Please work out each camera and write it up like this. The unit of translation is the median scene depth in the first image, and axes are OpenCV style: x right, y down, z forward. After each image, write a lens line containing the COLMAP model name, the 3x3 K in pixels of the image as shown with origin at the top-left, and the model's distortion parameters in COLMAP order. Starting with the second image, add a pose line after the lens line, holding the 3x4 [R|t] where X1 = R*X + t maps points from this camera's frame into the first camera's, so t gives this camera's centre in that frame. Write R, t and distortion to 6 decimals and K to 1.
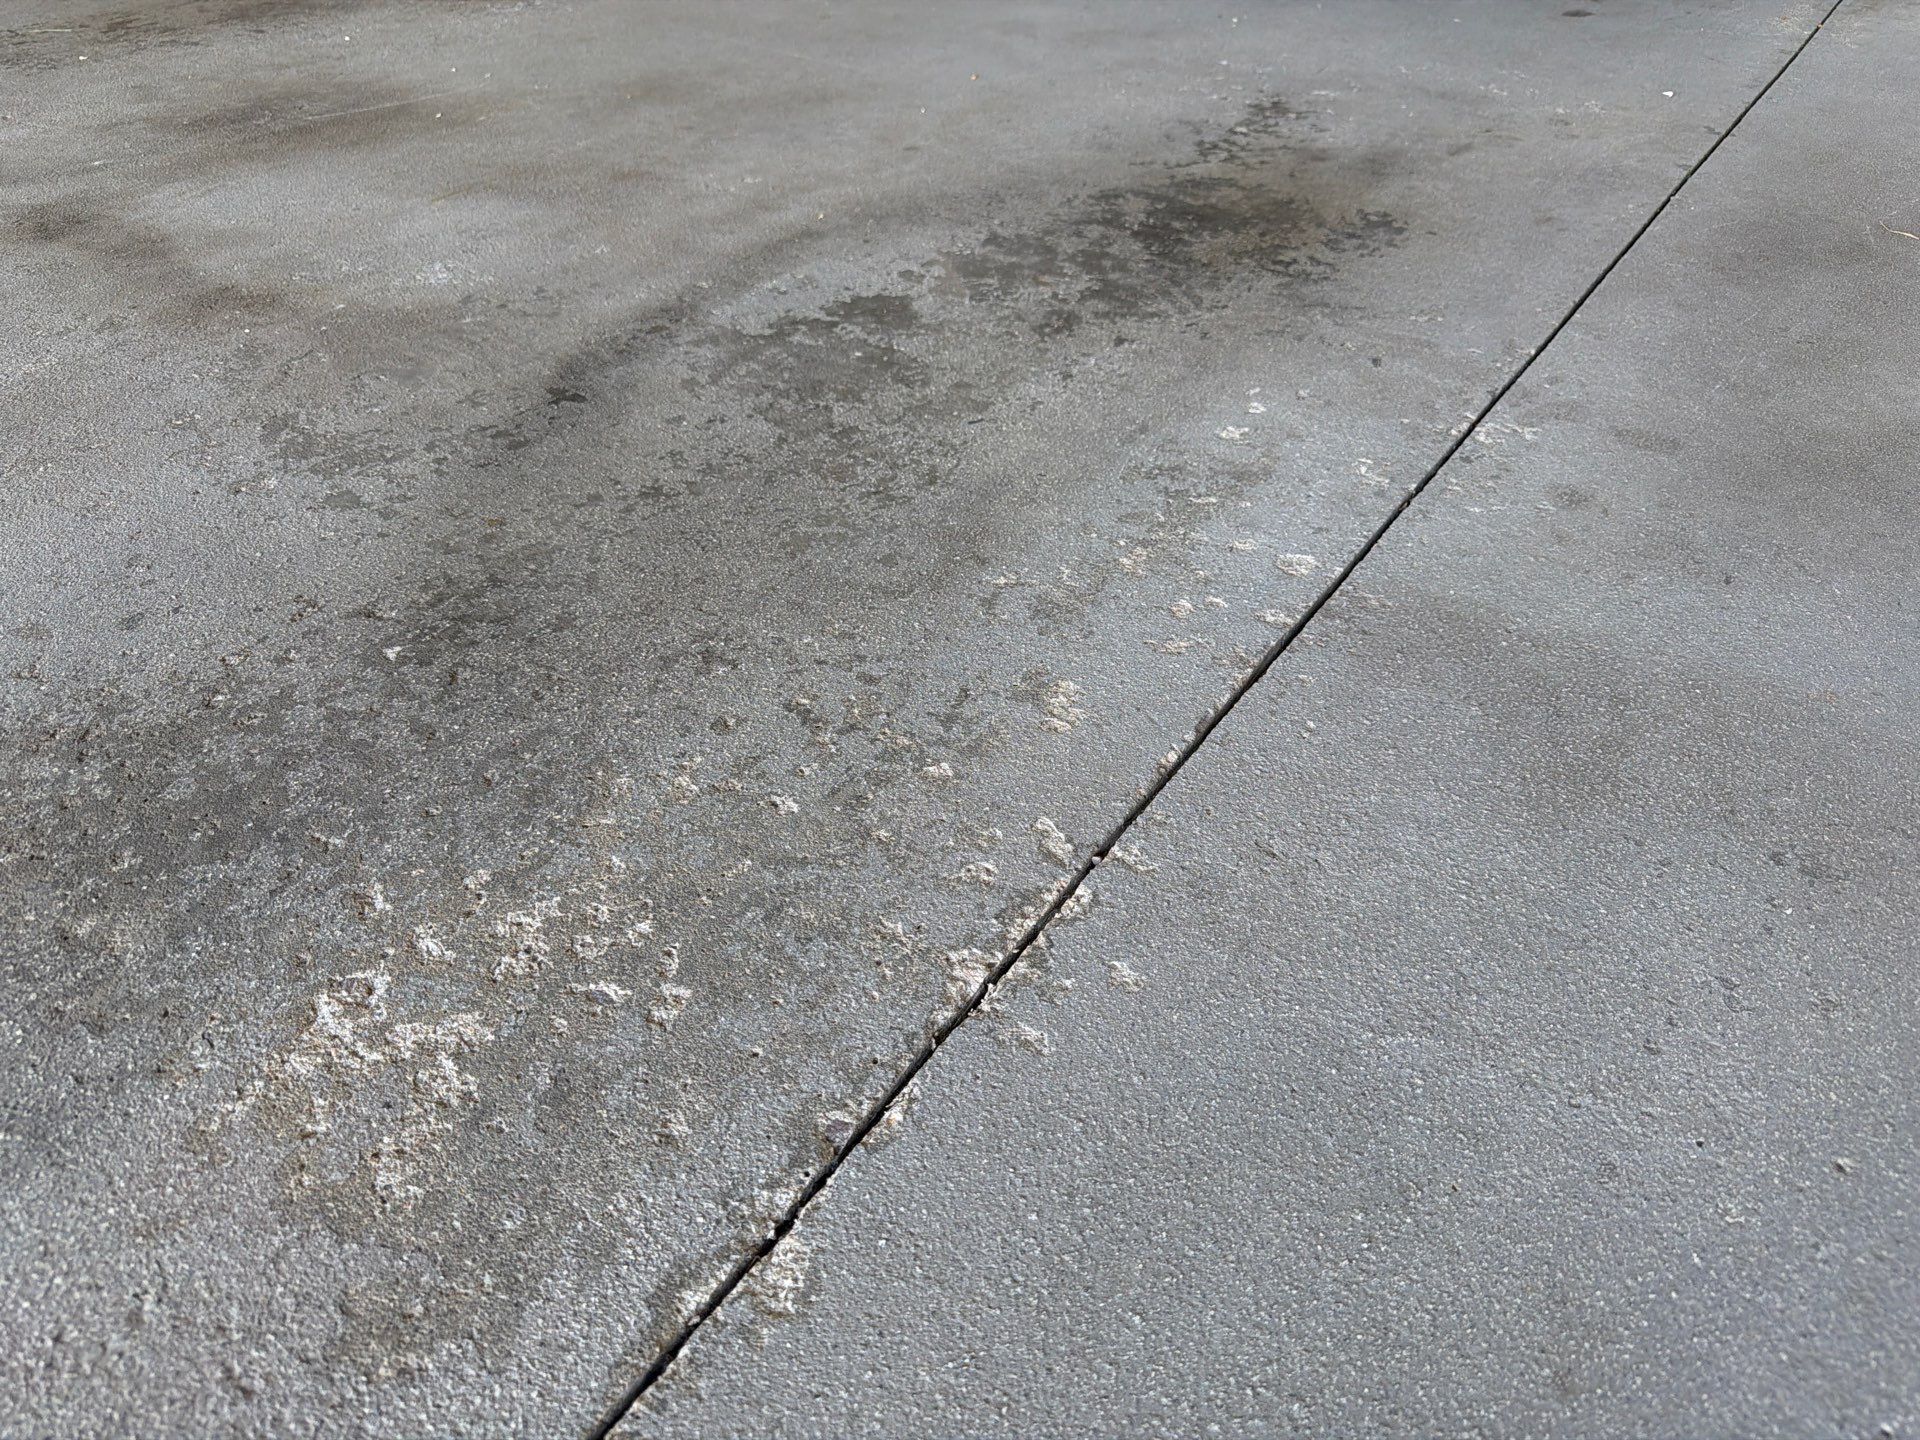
lens RADIAL K [[763.1, 0, 954.9], [0, 763.1, 719.4], [0, 0, 1]] dist [-0.000738, 0.000548]
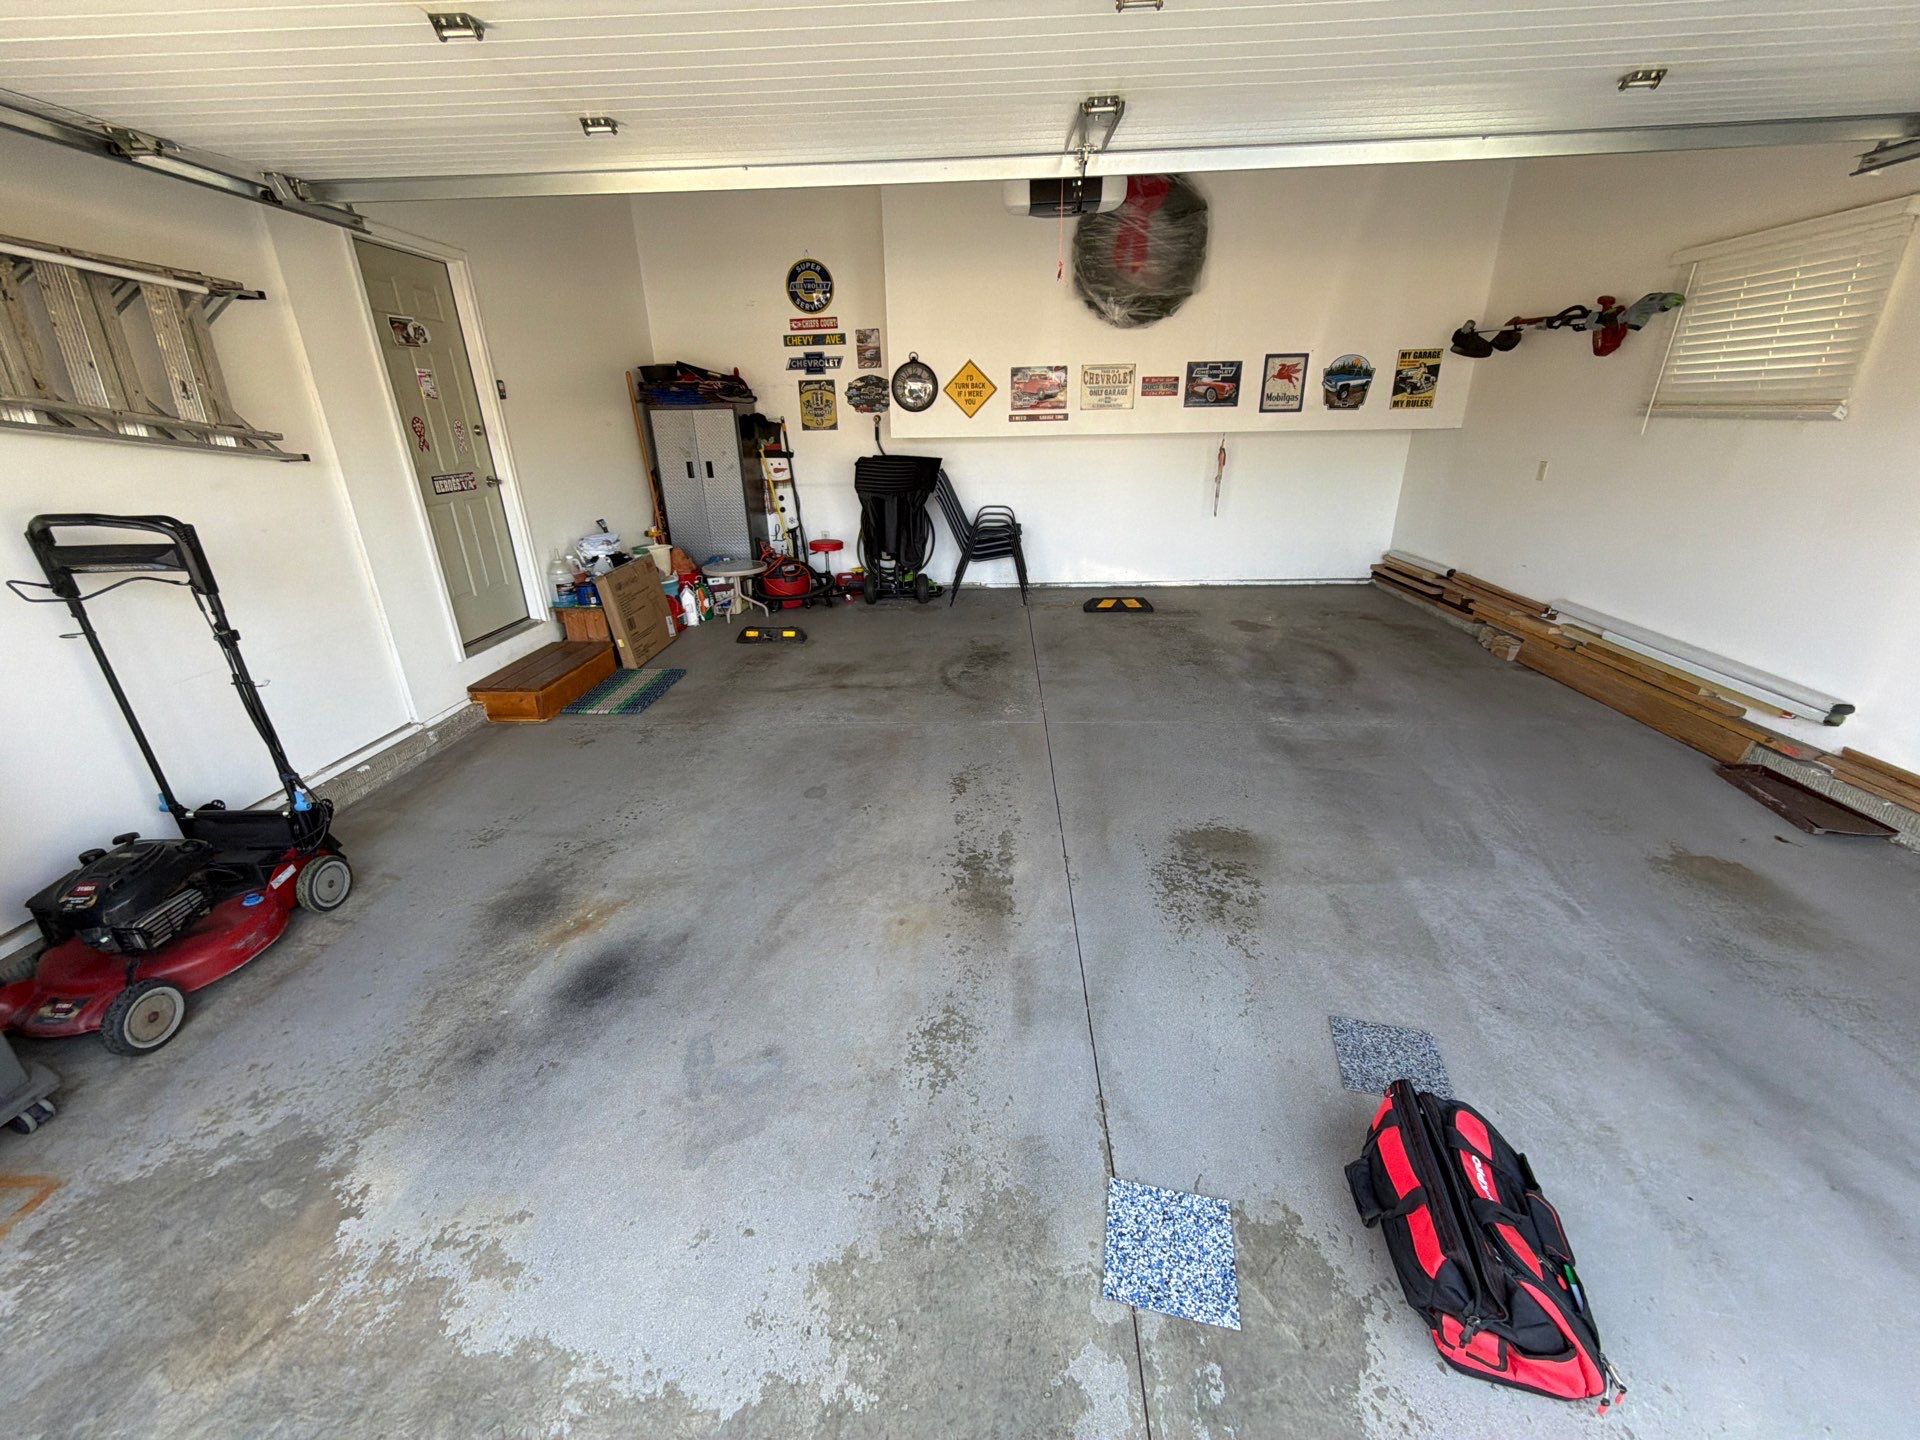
lens RADIAL K [[763.1, 0, 954.9], [0, 763.1, 719.4], [0, 0, 1]] dist [-0.000738, 0.000548]
pose [[0.875839, -0.212159, 0.433468, -3.524439], [0.383691, 0.850913, -0.358788, 2.534207], [-0.292723, 0.480558, 0.826666, -4.992348]]
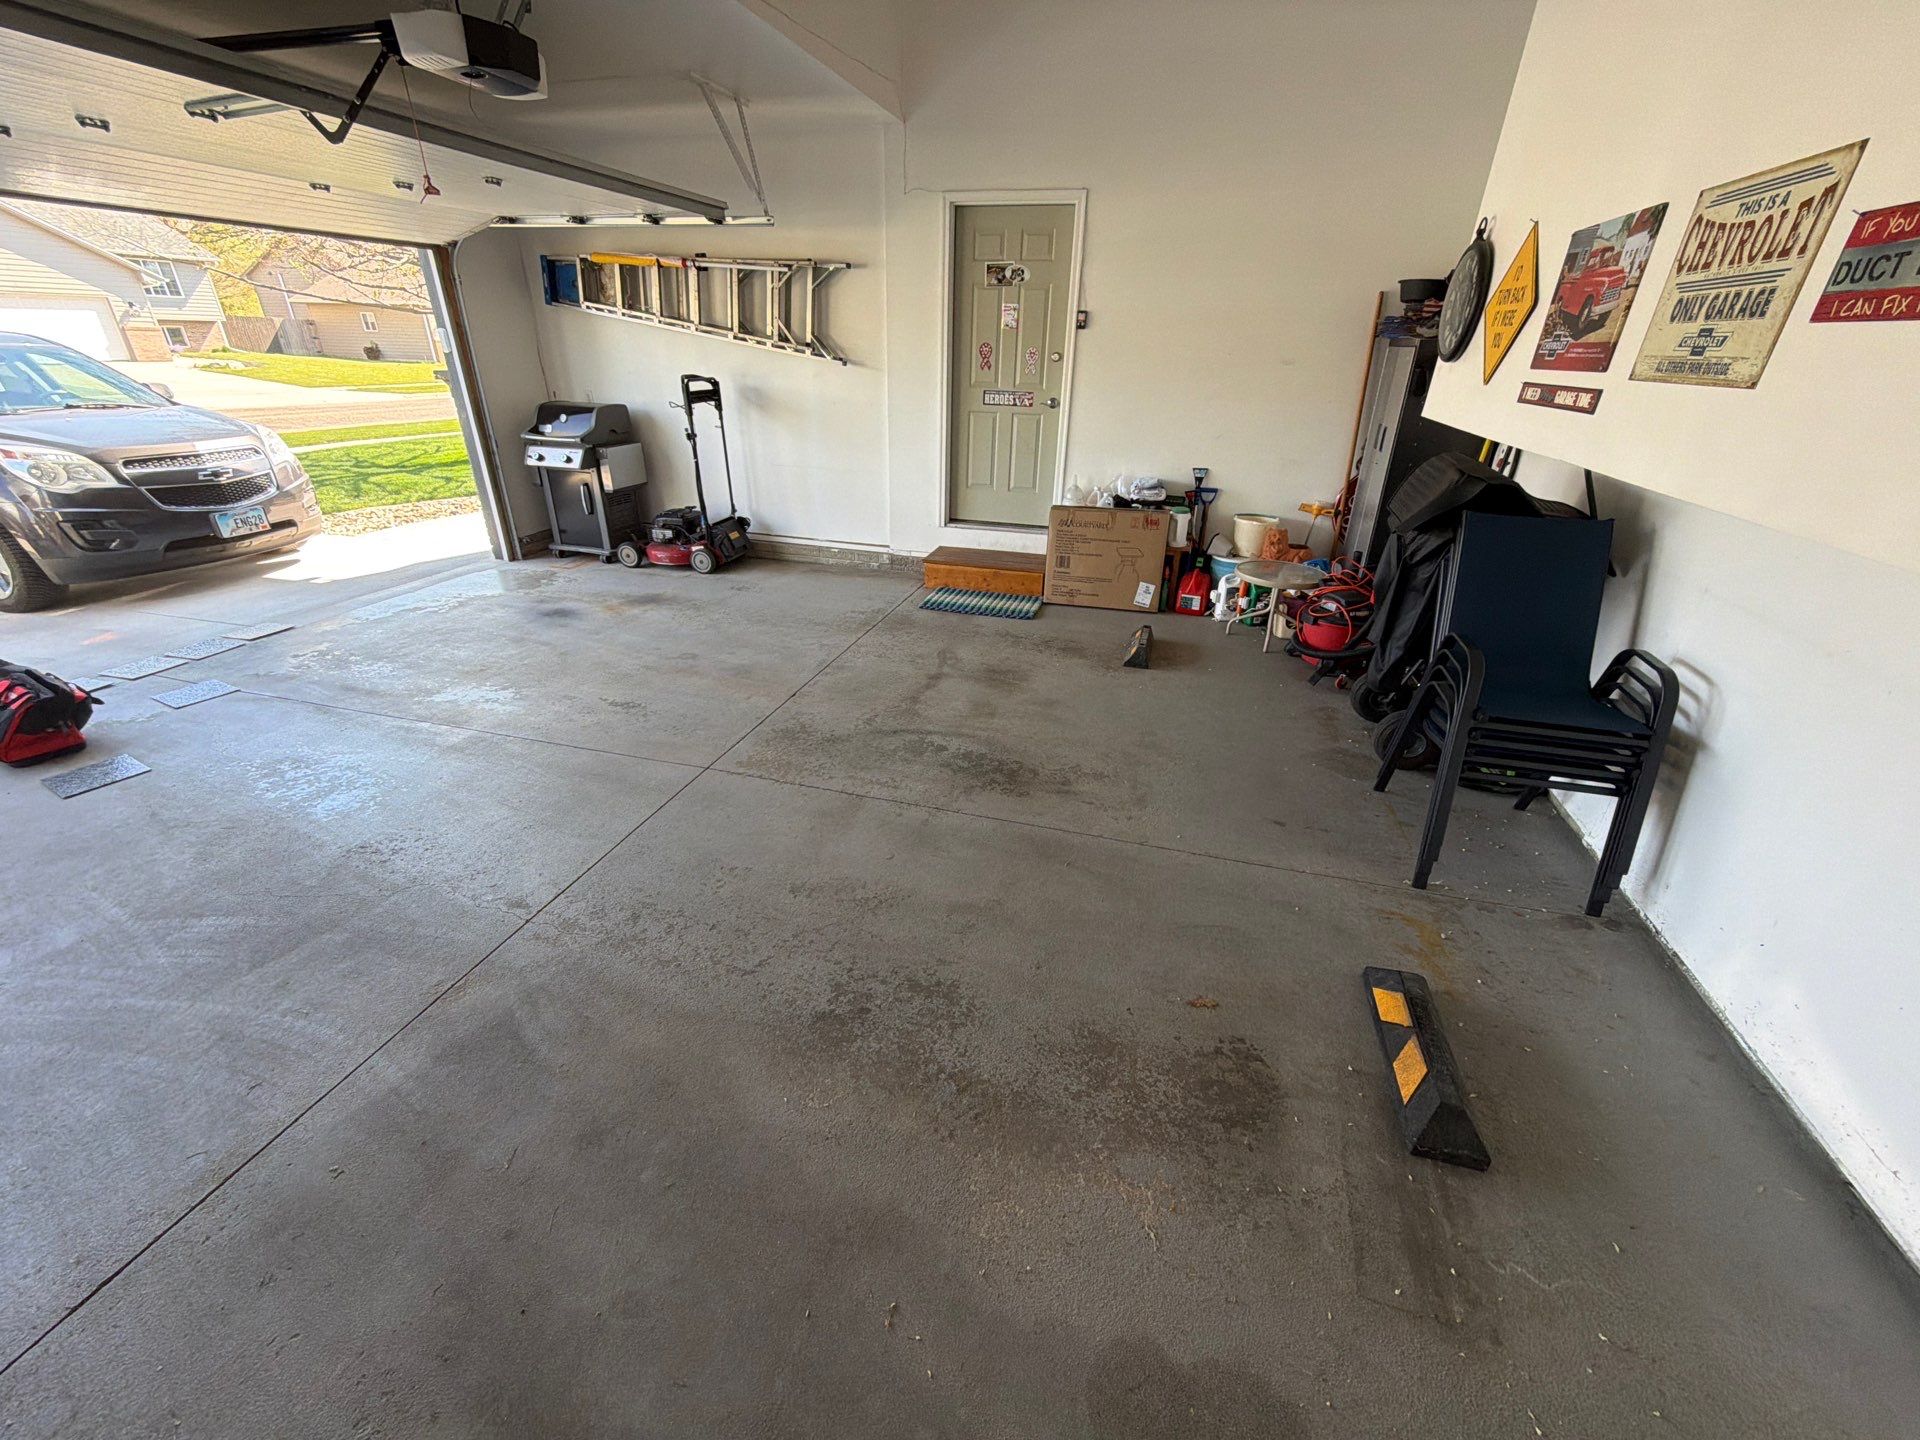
lens RADIAL K [[763.1, 0, 954.9], [0, 763.1, 719.4], [0, 0, 1]] dist [-0.000738, 0.000548]
pose [[0.271086, 0.416464, -0.867796, 4.242616], [-0.730615, 0.675982, 0.096177, -1.187550], [0.626669, 0.607953, 0.487524, -1.592558]]
